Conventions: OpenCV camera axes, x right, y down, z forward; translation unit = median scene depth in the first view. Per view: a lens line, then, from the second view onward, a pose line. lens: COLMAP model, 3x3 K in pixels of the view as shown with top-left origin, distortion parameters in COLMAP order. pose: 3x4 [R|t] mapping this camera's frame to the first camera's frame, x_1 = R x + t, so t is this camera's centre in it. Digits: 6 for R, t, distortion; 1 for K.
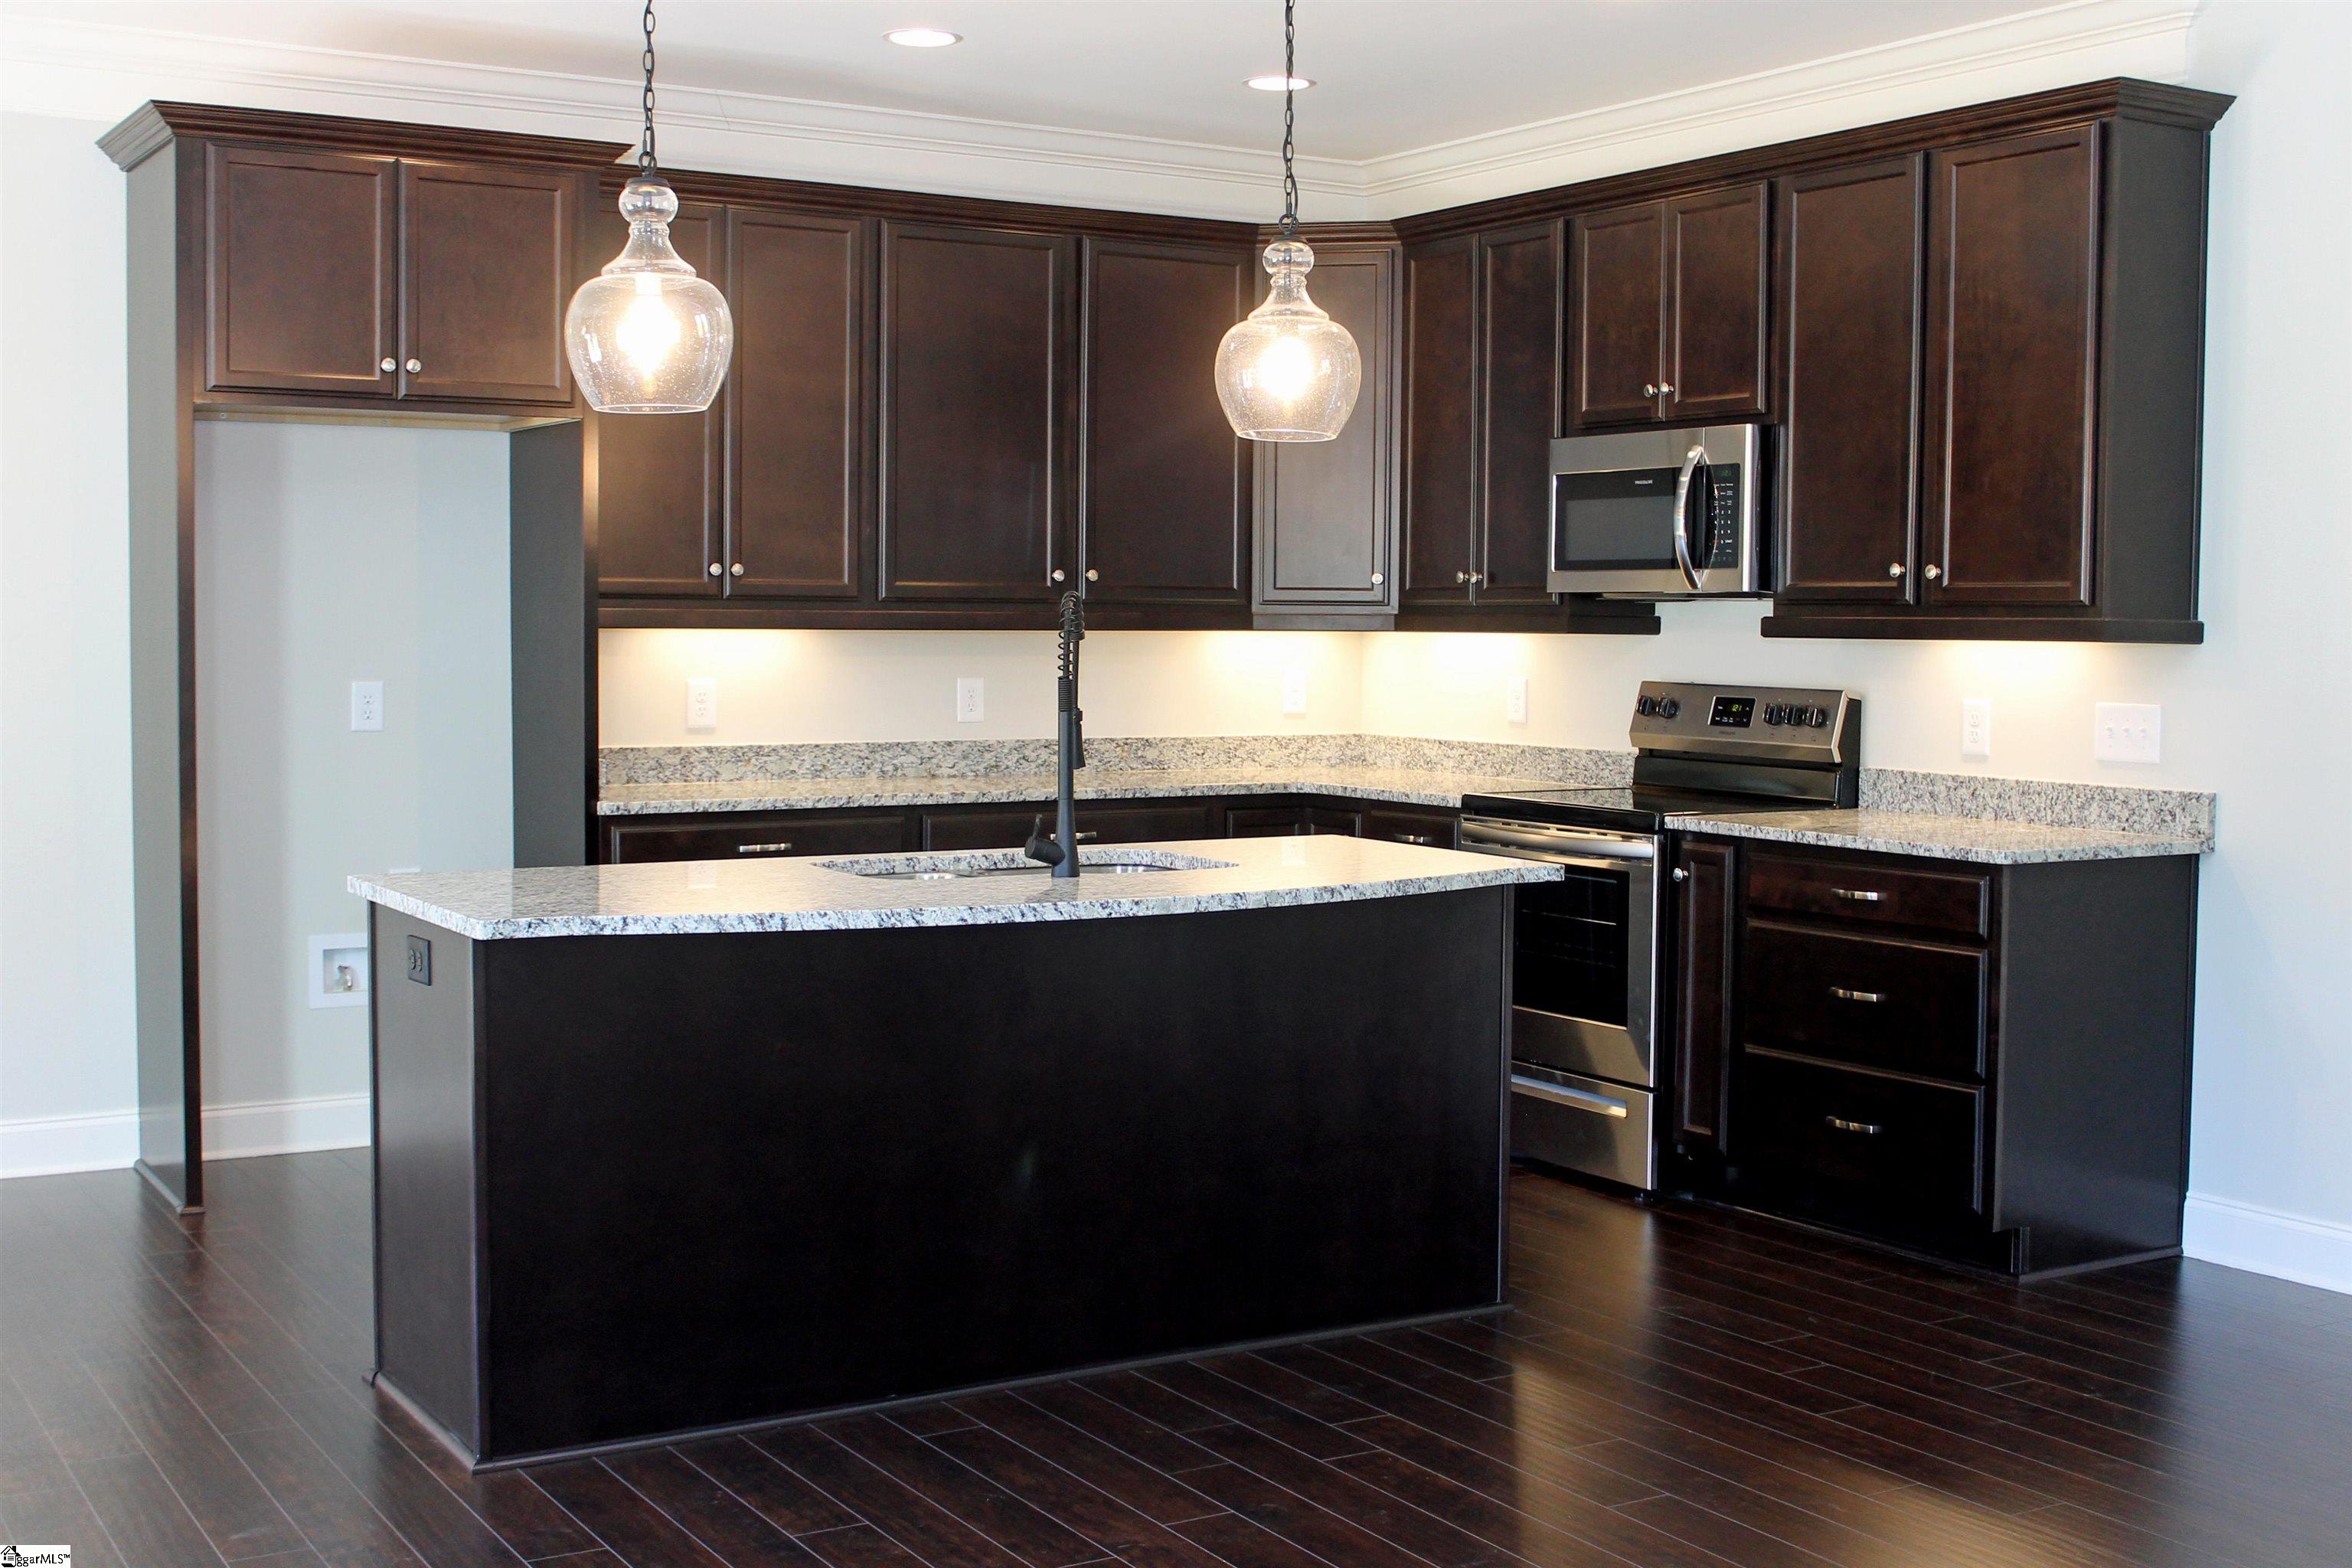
lens RADIAL K [[2666.8, 0, 1176.0], [0, 2666.8, 784.0], [0, 0, 1]] dist [-0.096087, 0.003520]
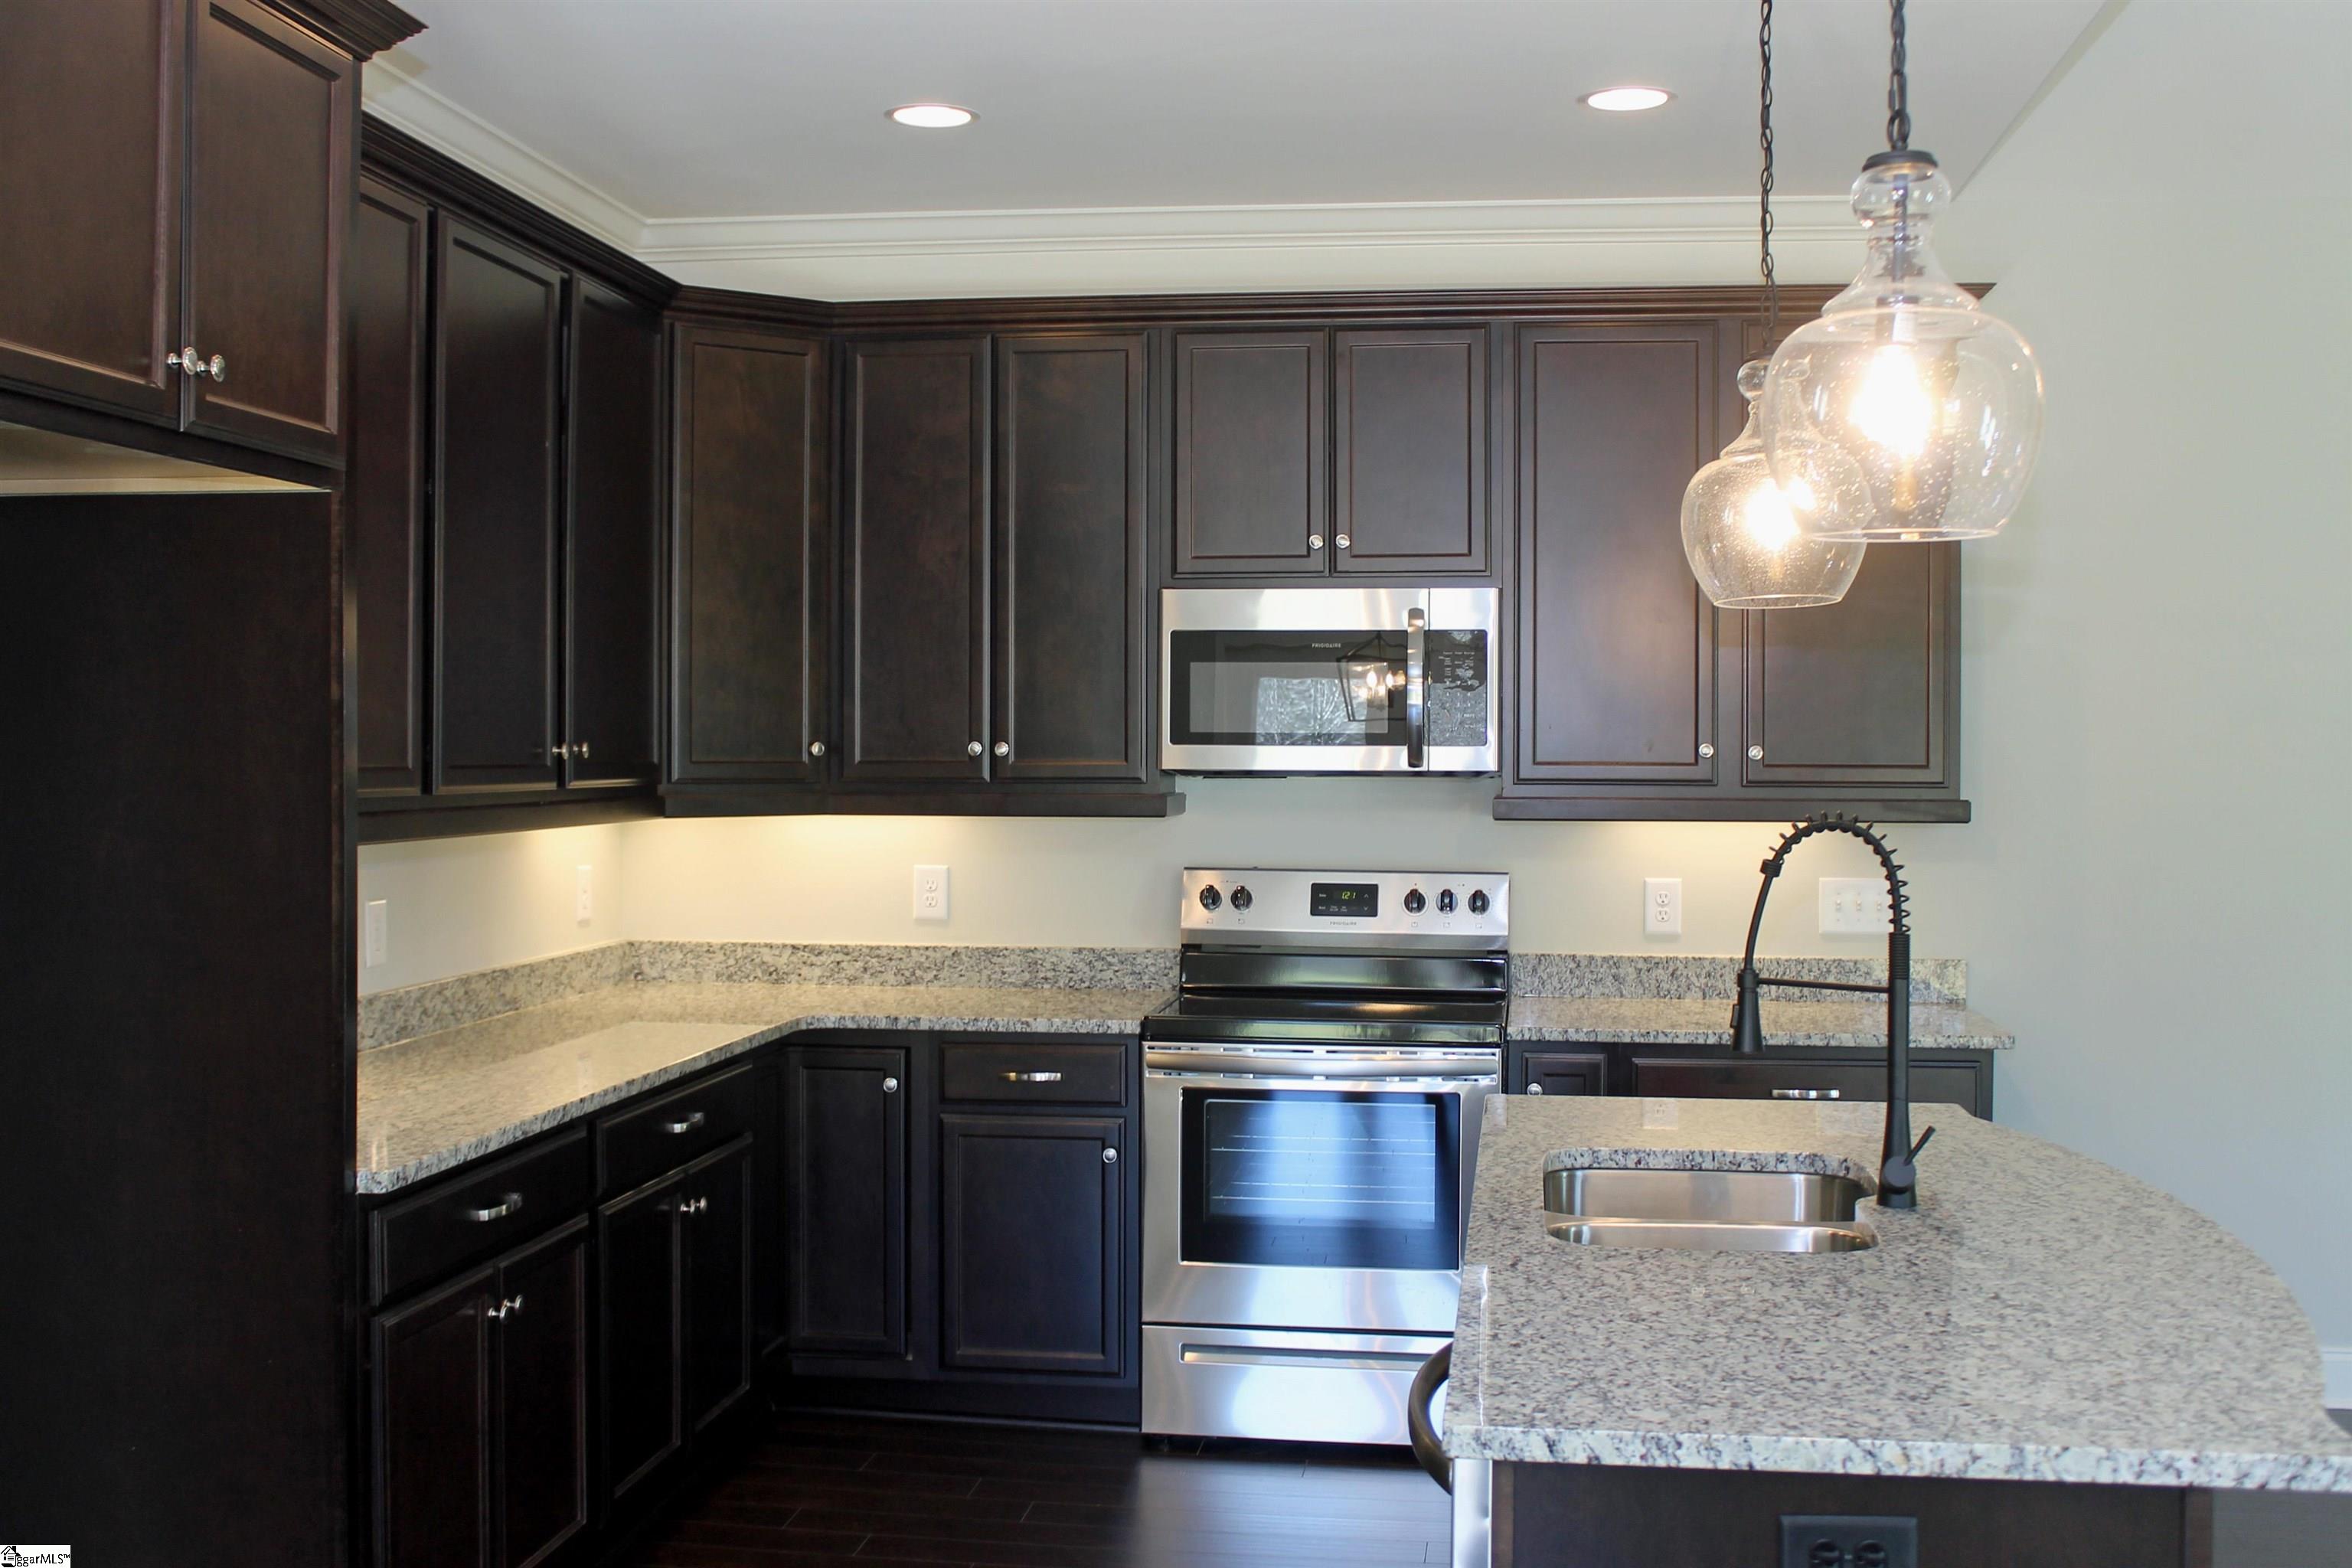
lens RADIAL K [[2496.9, 0, 1176.0], [0, 2496.9, 784.0], [0, 0, 1]] dist [-0.104548, 0.009869]
pose [[0.630384, -0.017009, 0.776097, -0.484863], [0.047730, 0.998718, -0.016880, -0.054830], [-0.774815, 0.047684, 0.630388, 0.502731]]
